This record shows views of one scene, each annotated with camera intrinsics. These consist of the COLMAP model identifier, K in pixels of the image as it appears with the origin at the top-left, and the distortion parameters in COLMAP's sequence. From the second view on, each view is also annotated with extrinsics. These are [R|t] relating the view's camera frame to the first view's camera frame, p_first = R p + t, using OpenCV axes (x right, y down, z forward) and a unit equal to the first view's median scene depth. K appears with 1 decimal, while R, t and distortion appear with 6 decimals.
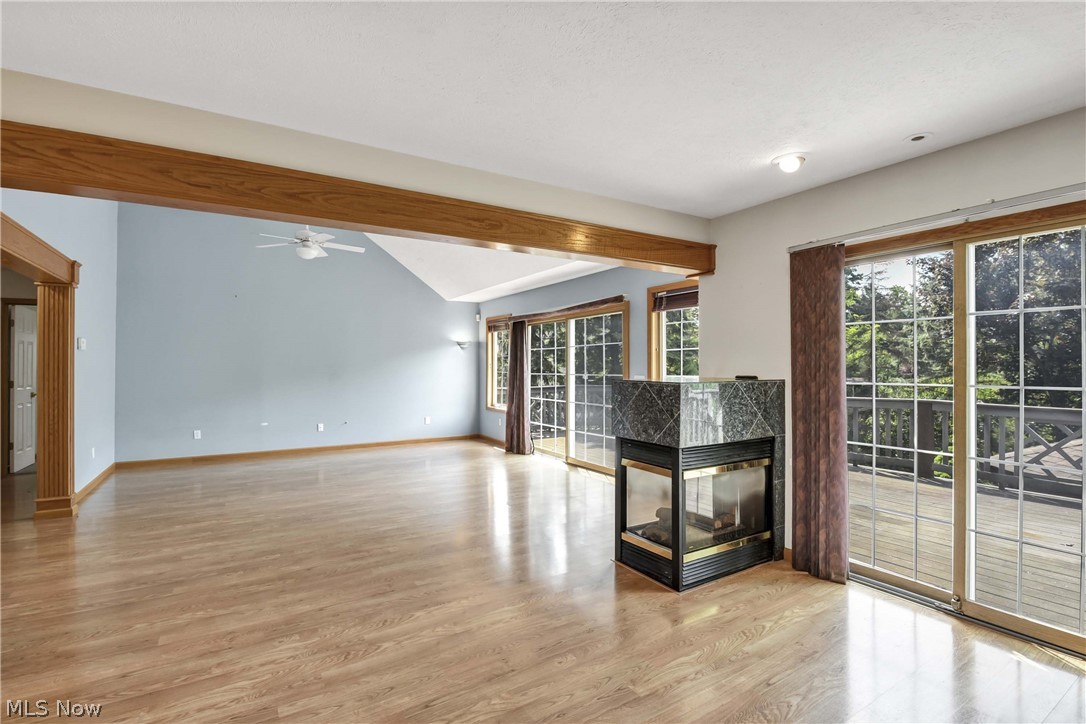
lens RADIAL K [[493.2, 0, 555.0], [0, 493.2, 357.8], [0, 0, 1]] dist [-0.003948, -0.007581]
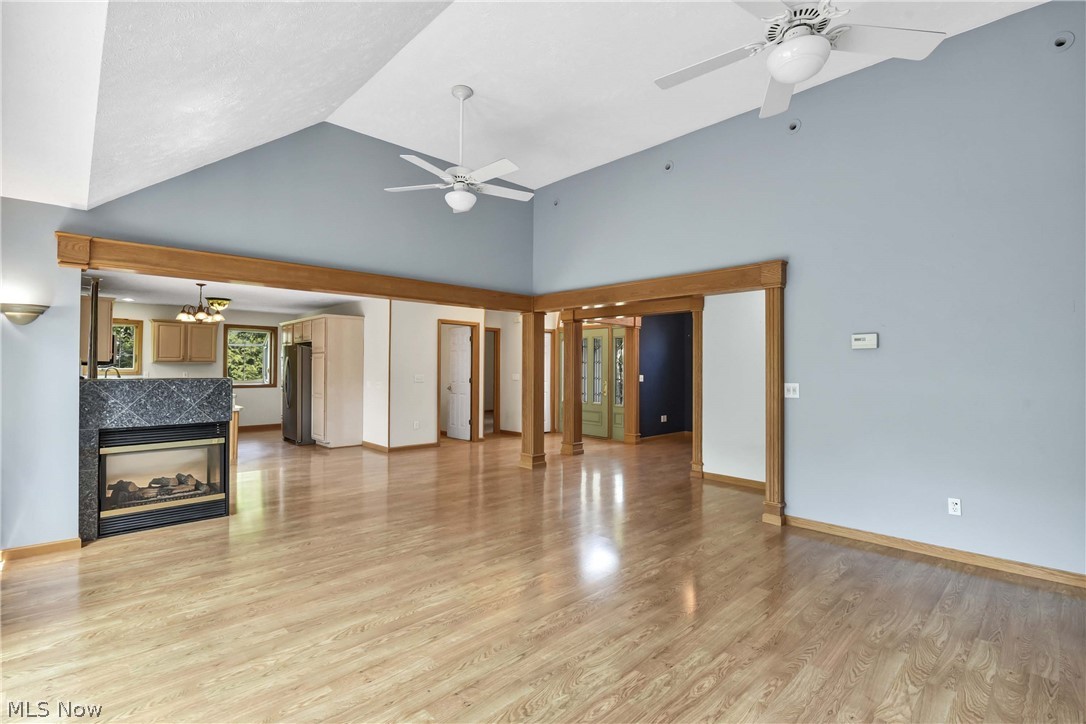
lens RADIAL K [[503.5, 0, 536.4], [0, 503.5, 360.0], [0, 0, 1]] dist [-0.024585, -0.000550]
pose [[-0.985989, -0.005474, -0.166722, -0.320855], [-0.000895, 0.999621, -0.027531, 0.022632], [0.166809, -0.026996, -0.985620, 1.698828]]
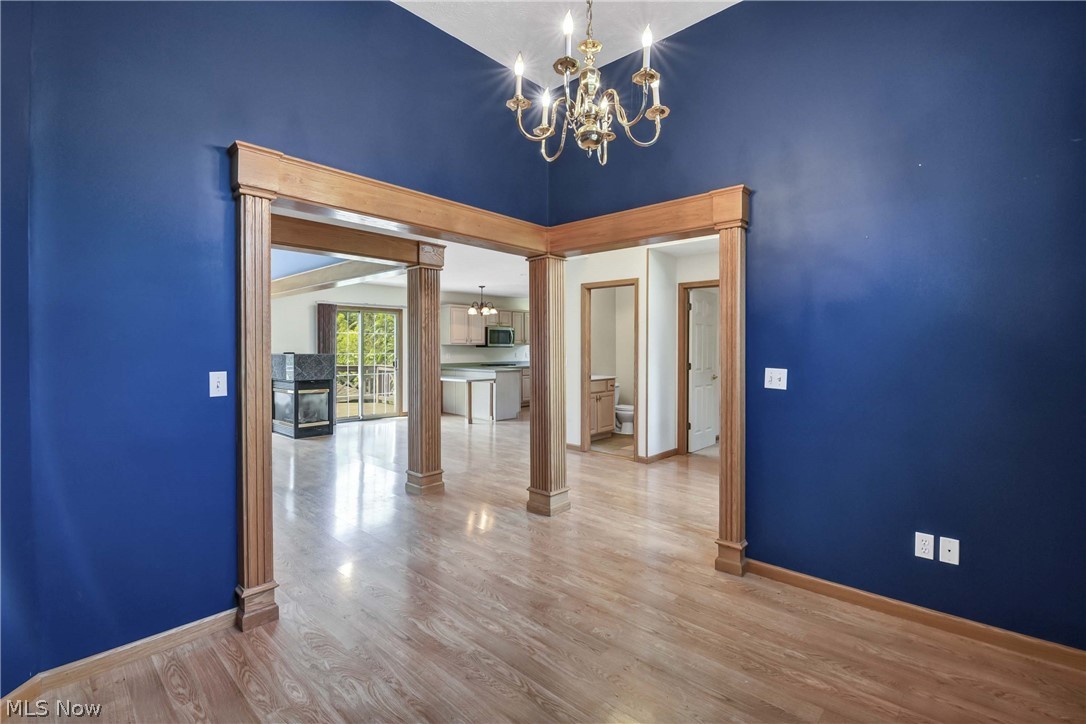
lens RADIAL K [[476.8, 0, 546.7], [0, 476.8, 362.0], [0, 0, 1]] dist [-0.019521, -0.000898]
pose [[-0.266331, -0.021322, 0.963646, -1.476288], [-0.015980, 0.999716, 0.017704, 0.015591], [-0.963749, -0.010684, -0.266596, 0.351076]]
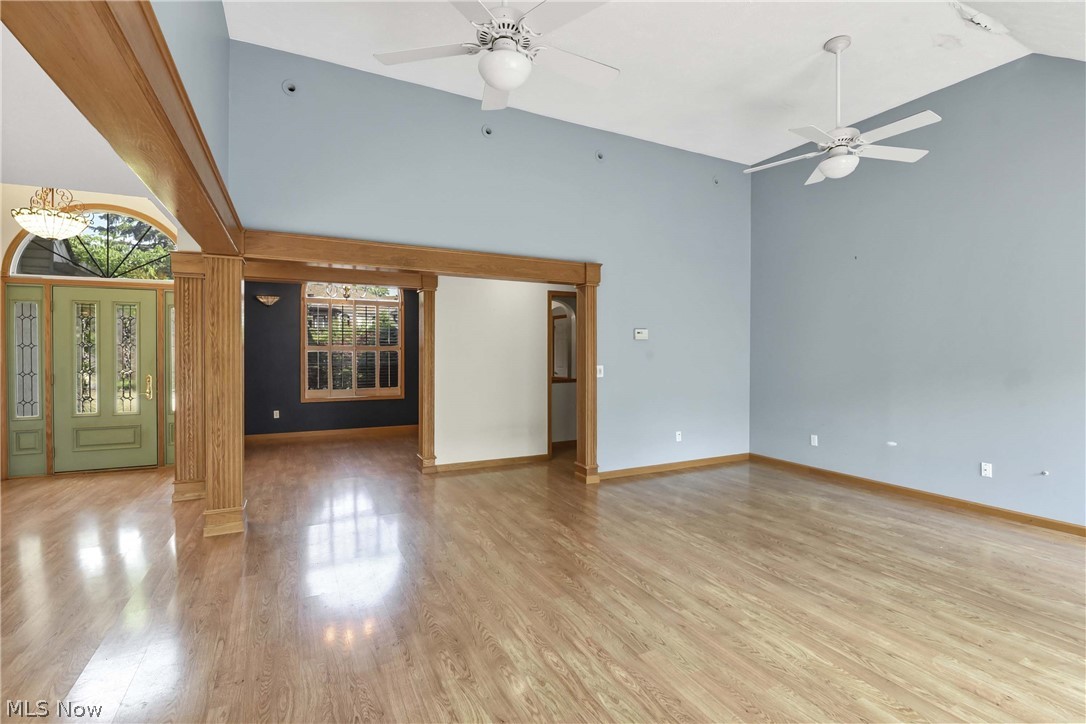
lens RADIAL K [[499.4, 0, 556.2], [0, 499.4, 357.4], [0, 0, 1]] dist [0.002717, -0.012317]
pose [[-0.097062, 0.010053, -0.995228, 0.175196], [0.013468, 0.999871, 0.008786, 0.010567], [0.995187, -0.012551, -0.097185, 0.915621]]
